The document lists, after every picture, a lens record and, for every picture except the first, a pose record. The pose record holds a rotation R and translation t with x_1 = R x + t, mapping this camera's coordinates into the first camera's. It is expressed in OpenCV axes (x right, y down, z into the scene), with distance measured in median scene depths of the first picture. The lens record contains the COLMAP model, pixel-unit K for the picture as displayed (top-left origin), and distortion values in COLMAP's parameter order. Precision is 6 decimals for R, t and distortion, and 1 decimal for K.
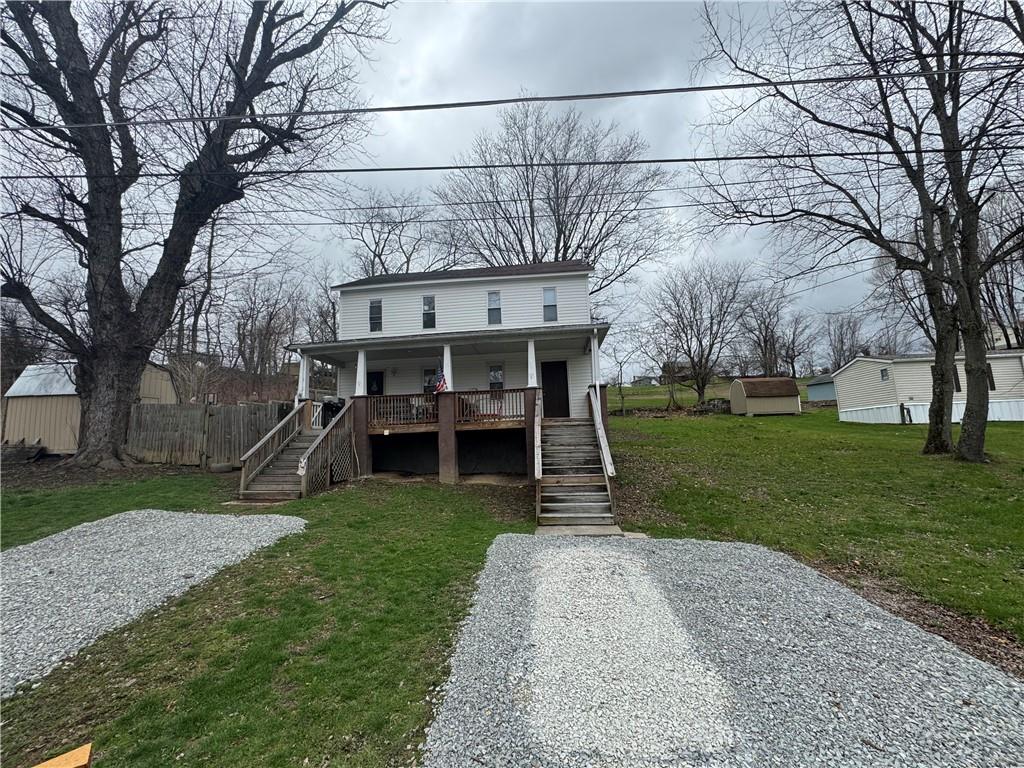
lens RADIAL K [[409.7, 0, 507.3], [0, 409.7, 386.3], [0, 0, 1]] dist [-0.002269, 0.001607]
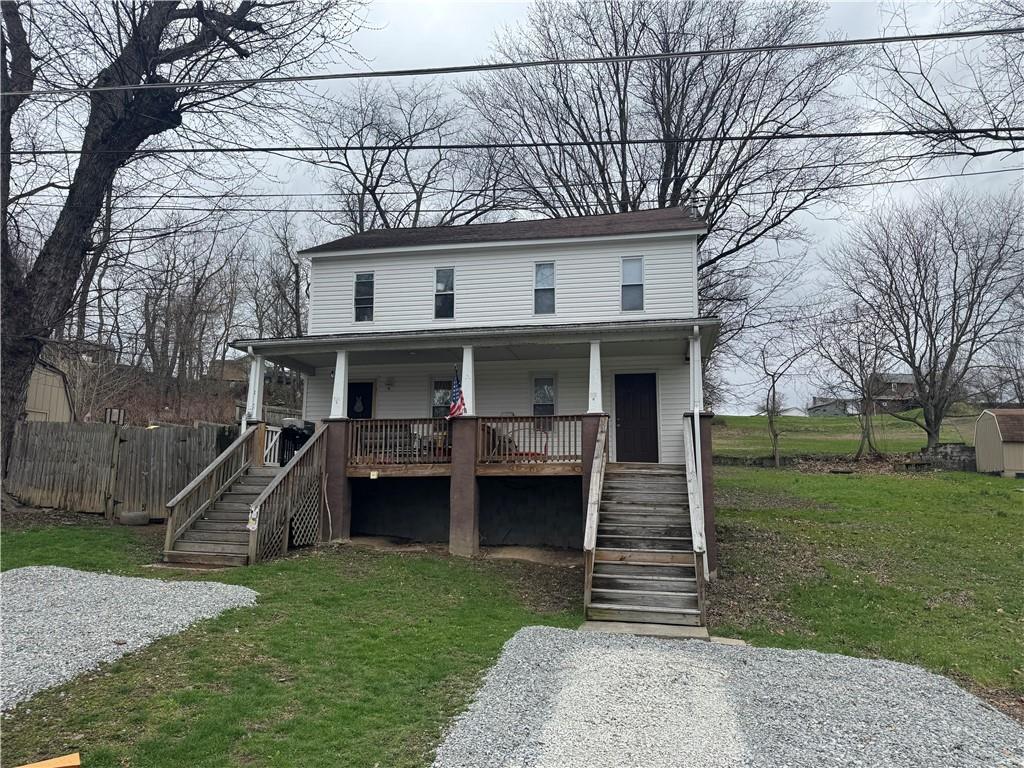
lens RADIAL K [[718.5, 0, 512.6], [0, 718.5, 379.7], [0, 0, 1]] dist [0.046056, -0.034665]
pose [[0.994440, 0.025517, -0.102167, 0.042368], [-0.029403, 0.998893, -0.036712, -0.005722], [0.101117, 0.039512, 0.994090, -0.135866]]
